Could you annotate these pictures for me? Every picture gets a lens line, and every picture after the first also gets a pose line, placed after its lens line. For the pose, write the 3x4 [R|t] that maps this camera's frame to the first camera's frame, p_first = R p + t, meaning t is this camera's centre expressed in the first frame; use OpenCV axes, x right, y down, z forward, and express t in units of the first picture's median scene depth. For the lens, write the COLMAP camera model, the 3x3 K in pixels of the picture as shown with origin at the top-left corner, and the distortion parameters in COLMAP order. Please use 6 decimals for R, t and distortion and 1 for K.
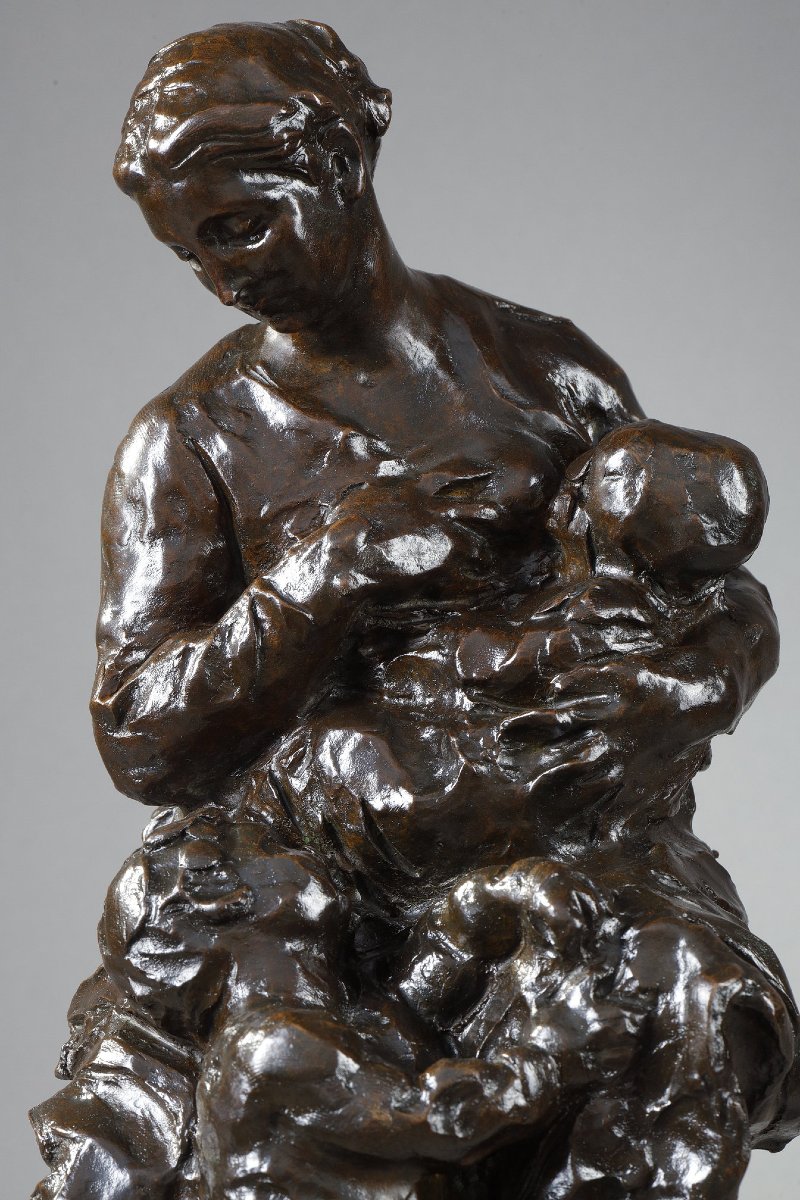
lens RADIAL K [[4068.7, 0, 400.2], [0, 4068.7, 687.1], [0, 0, 1]] dist [0.097372, 1.056201]
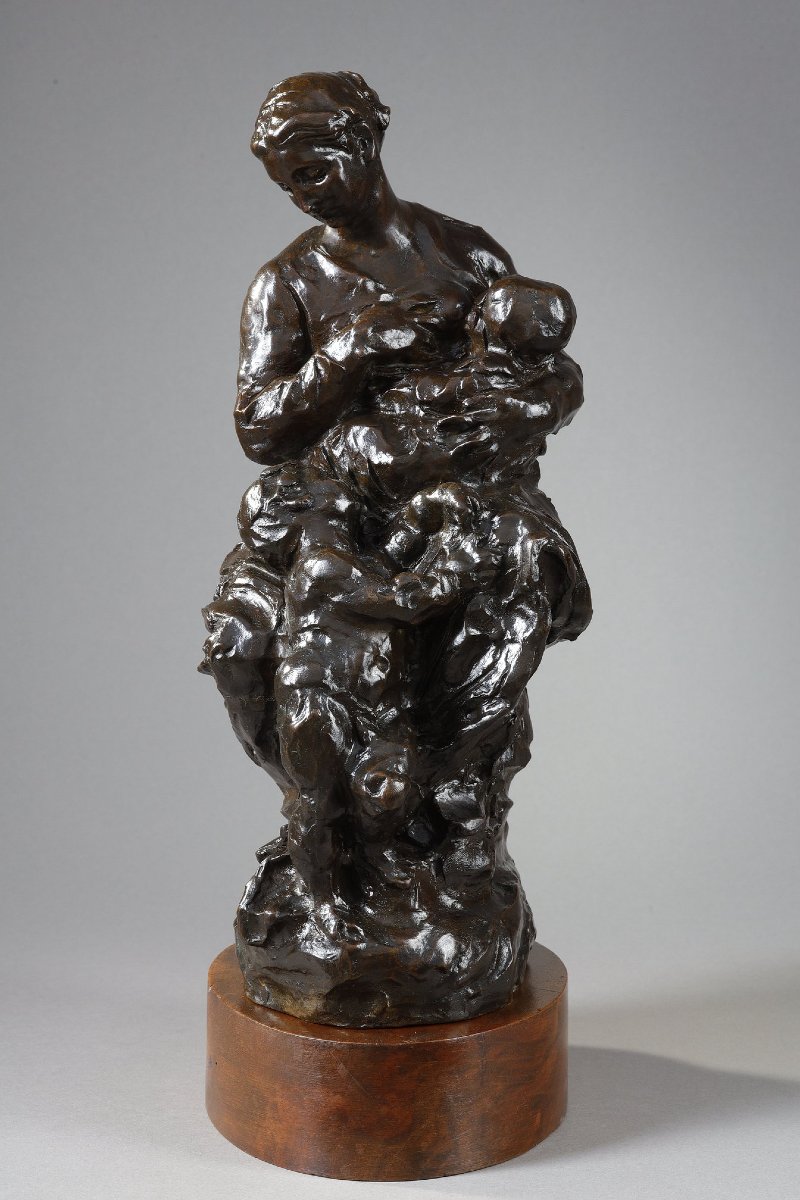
lens RADIAL K [[4013.3, 0, 342.8], [0, 4013.3, 600.1], [0, 0, 1]] dist [0.506477, 1.058131]
pose [[0.999386, 0.016372, -0.030962, 0.040732], [-0.017280, 0.999422, -0.029284, 0.155585], [0.030465, 0.029801, 0.999091, -0.986340]]
